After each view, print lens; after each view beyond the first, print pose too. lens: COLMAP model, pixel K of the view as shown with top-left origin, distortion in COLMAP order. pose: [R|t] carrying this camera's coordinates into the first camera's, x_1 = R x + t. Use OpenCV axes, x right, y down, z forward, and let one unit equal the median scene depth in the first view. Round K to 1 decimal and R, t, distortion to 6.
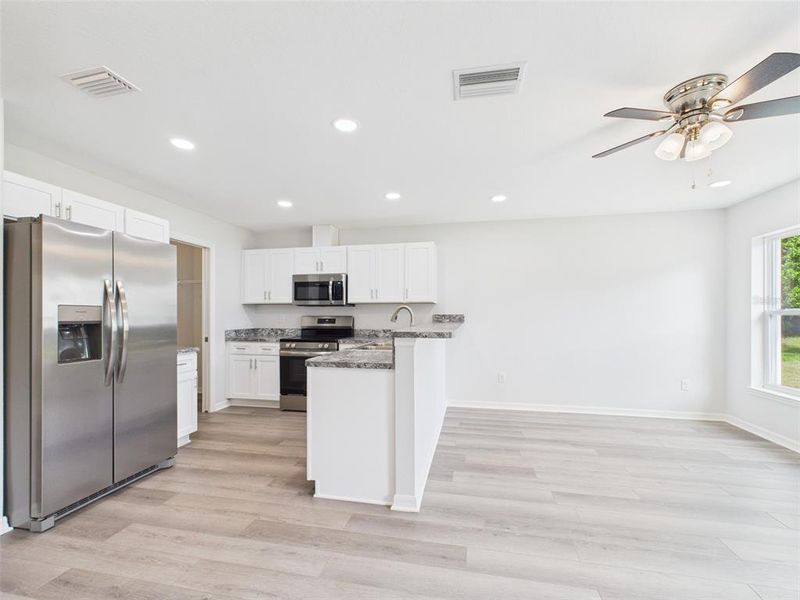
lens RADIAL K [[350.6, 0, 399.9], [0, 350.6, 312.2], [0, 0, 1]] dist [0.001614, 0.000306]
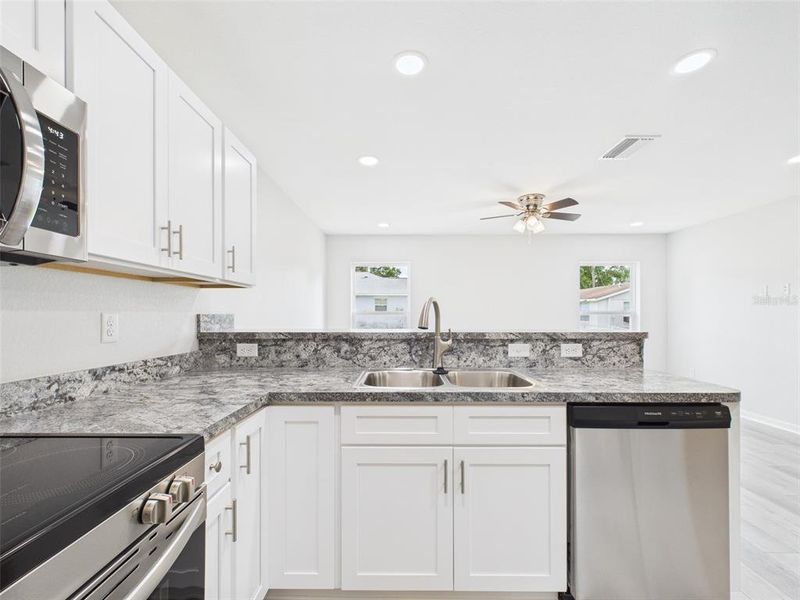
lens RADIAL K [[350.6, 0, 399.9], [0, 350.6, 312.2], [0, 0, 1]] dist [0.001614, 0.000306]
pose [[-0.194904, 0.008202, 0.980788, -0.382724], [-0.005368, 0.999941, -0.009429, 0.007065], [-0.980808, -0.007103, -0.194848, 0.873481]]
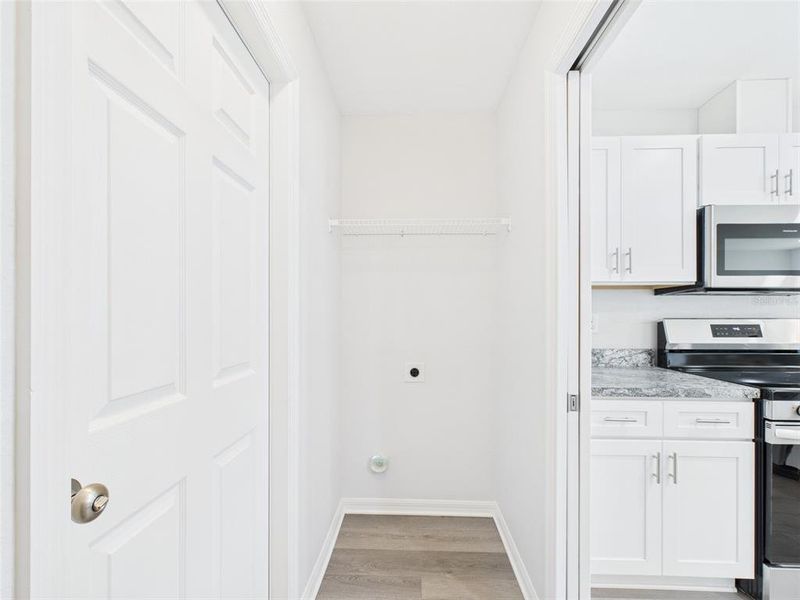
lens RADIAL K [[350.6, 0, 399.9], [0, 350.6, 312.2], [0, 0, 1]] dist [0.001614, 0.000306]
pose [[0.986816, 0.005240, 0.161763, -0.711150], [-0.005296, 0.999986, -0.000087, 0.006391], [-0.161762, -0.000771, 0.986830, 0.721689]]
